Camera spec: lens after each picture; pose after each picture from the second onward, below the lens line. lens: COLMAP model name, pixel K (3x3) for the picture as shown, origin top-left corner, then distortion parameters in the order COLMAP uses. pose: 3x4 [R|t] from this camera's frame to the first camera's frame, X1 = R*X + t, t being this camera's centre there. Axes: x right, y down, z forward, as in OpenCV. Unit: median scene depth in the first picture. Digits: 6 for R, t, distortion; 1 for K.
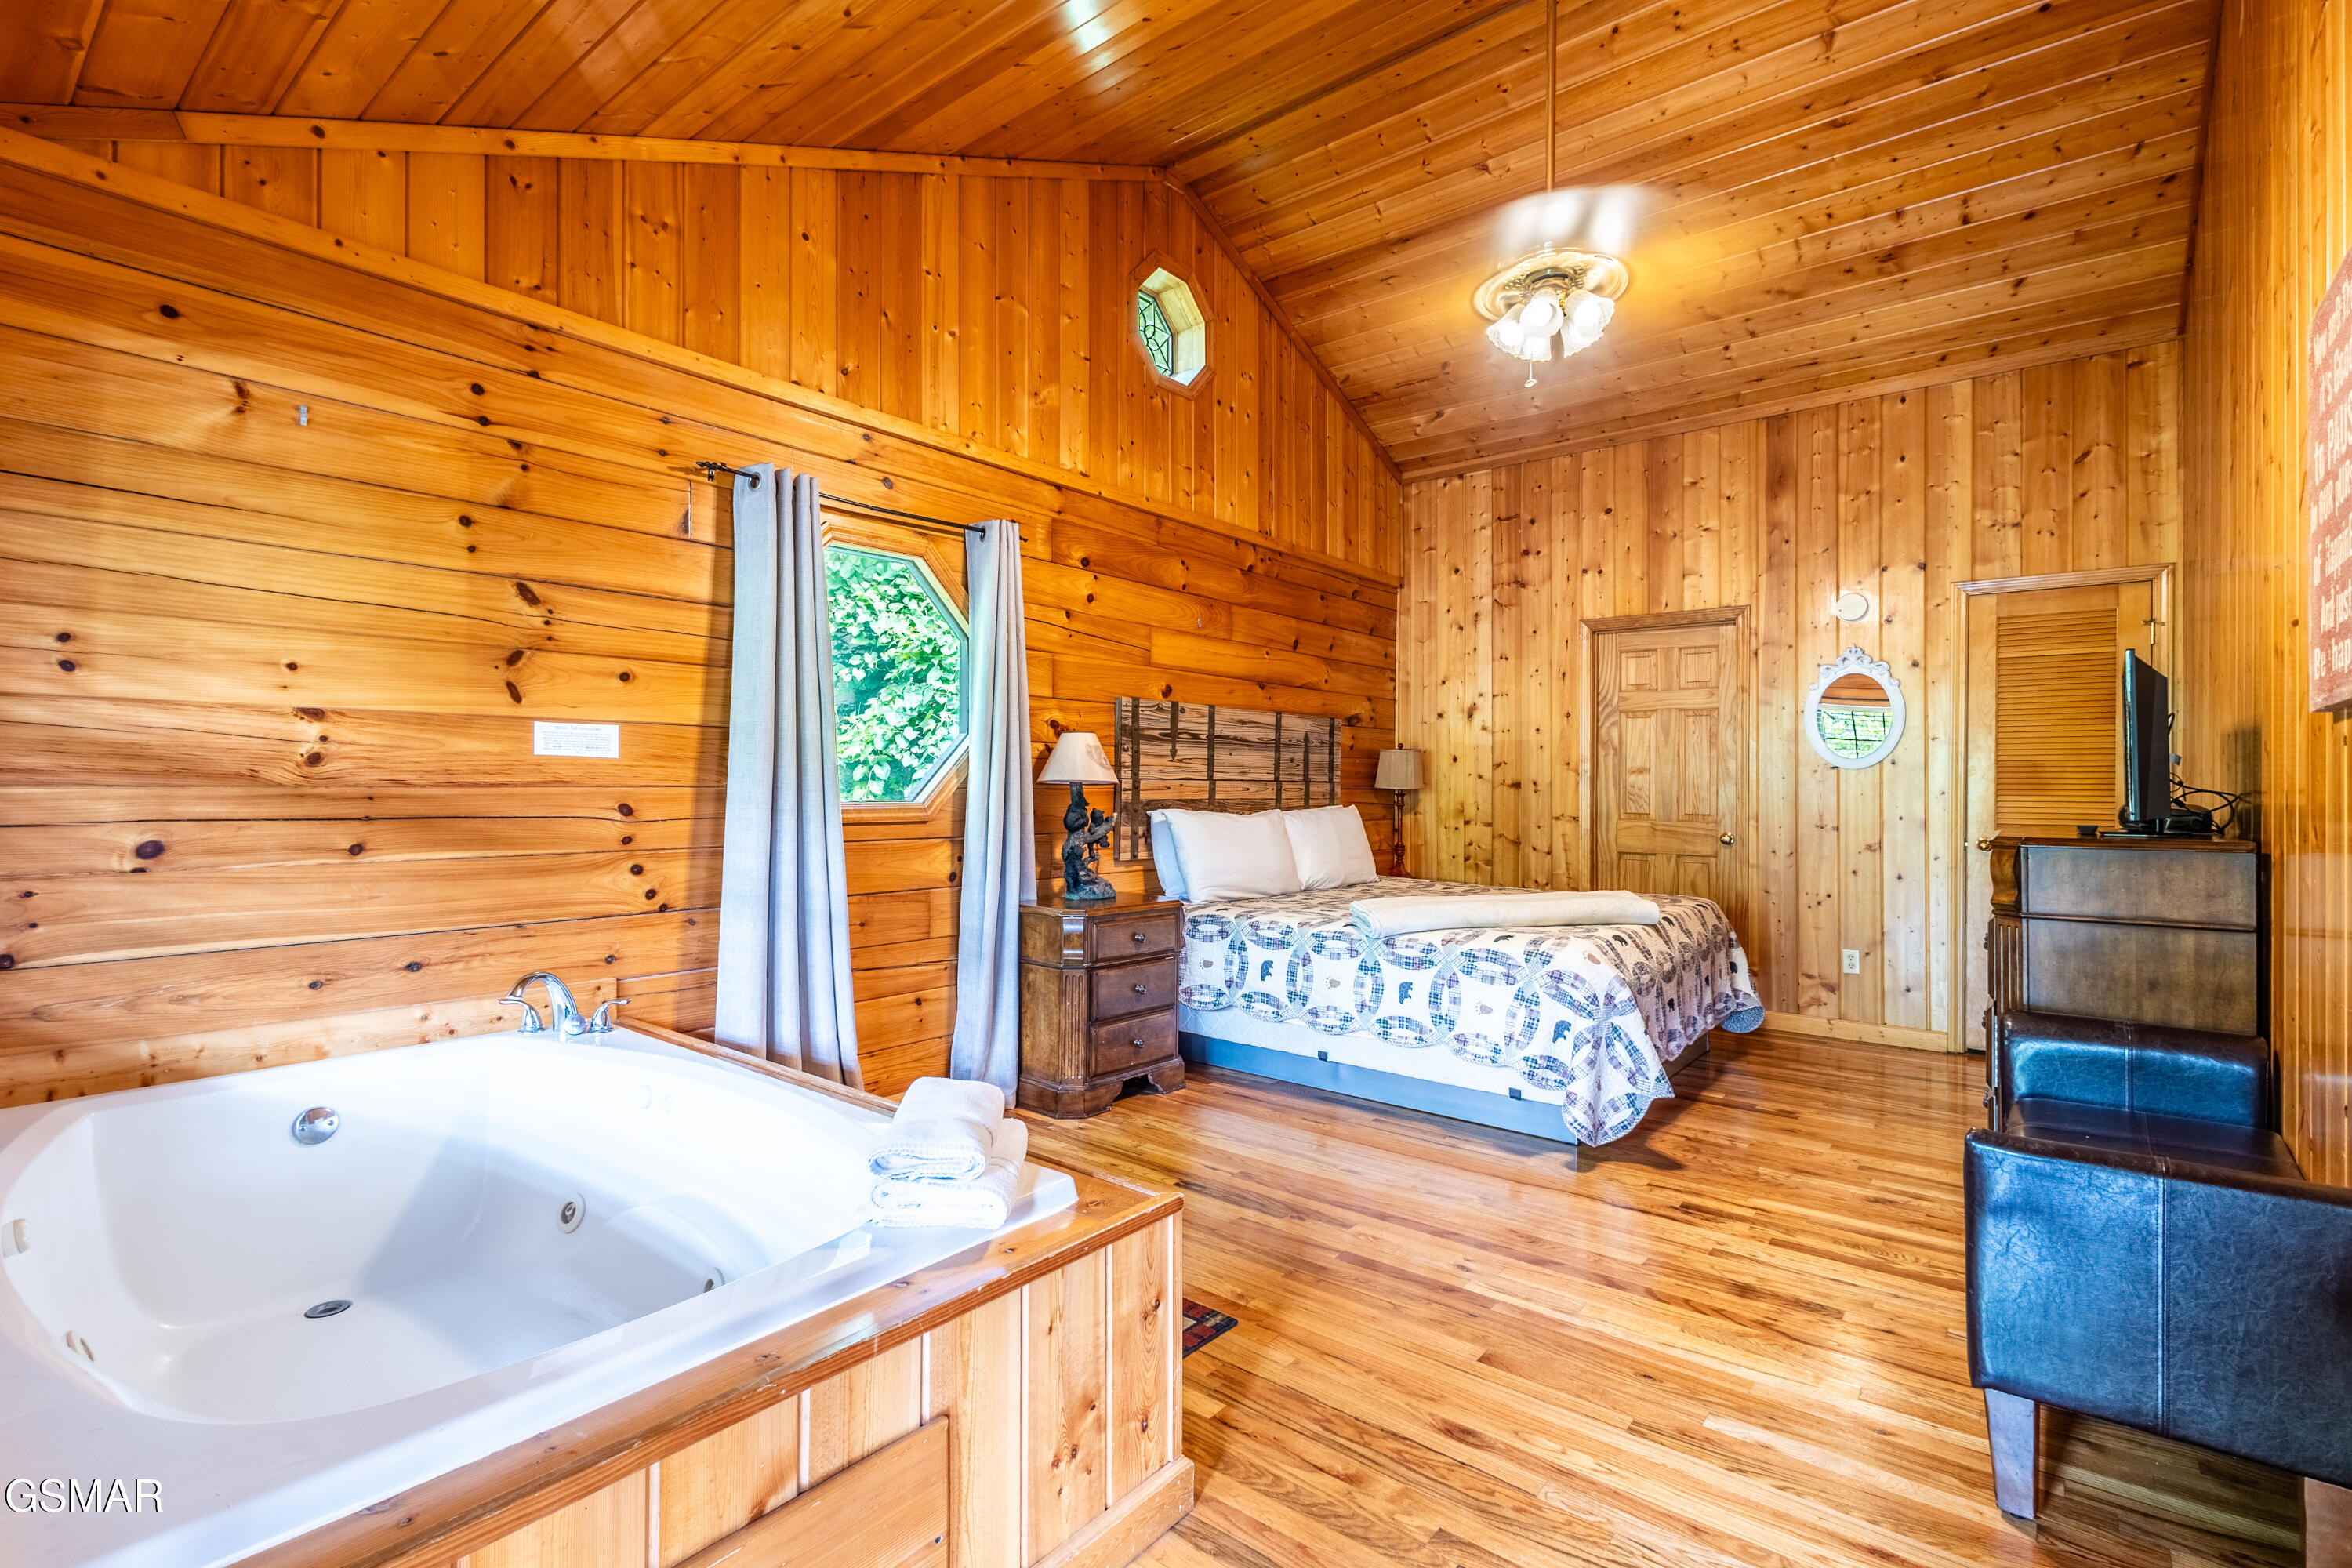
lens RADIAL K [[1079.1, 0, 1171.3], [0, 1079.1, 785.0], [0, 0, 1]] dist [0.001438, -0.002639]
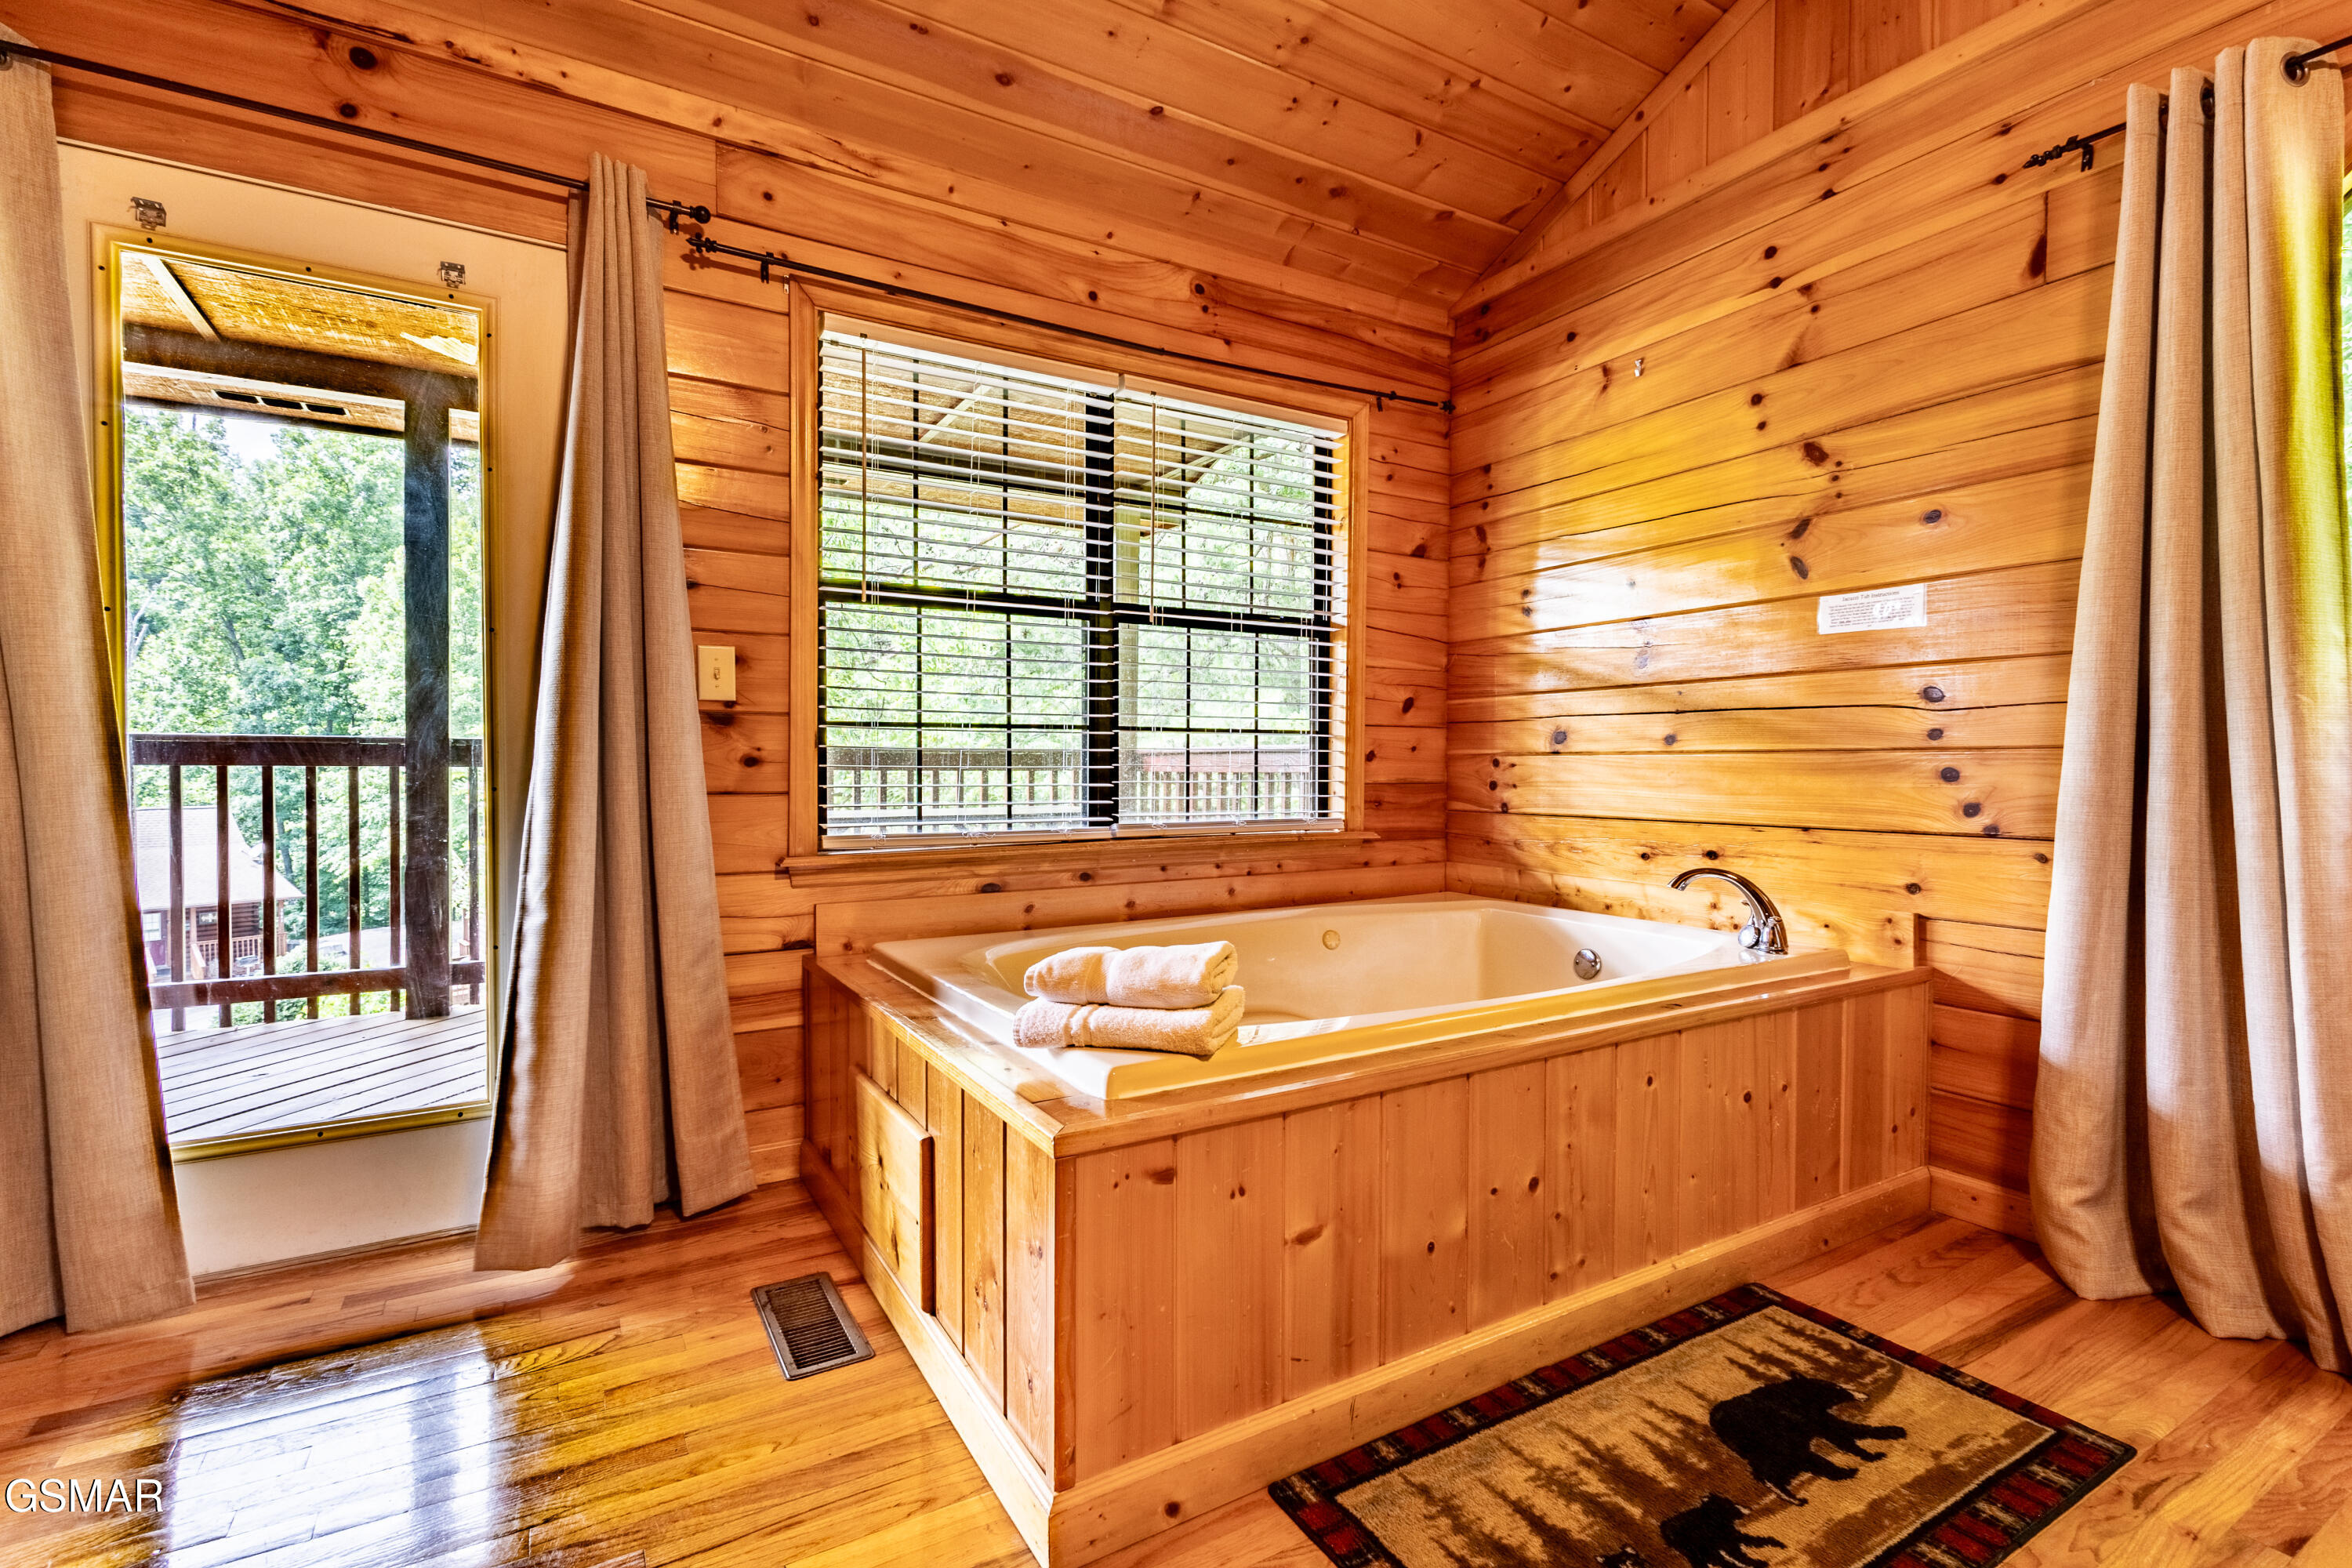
lens RADIAL K [[1079.1, 0, 1178.2], [0, 1079.1, 787.6], [0, 0, 1]] dist [0.001438, -0.002639]
pose [[-0.359196, 0.017845, -0.933091, 0.416580], [0.001198, 0.999825, 0.018661, 0.078937], [0.933261, 0.005585, -0.359155, 0.838481]]
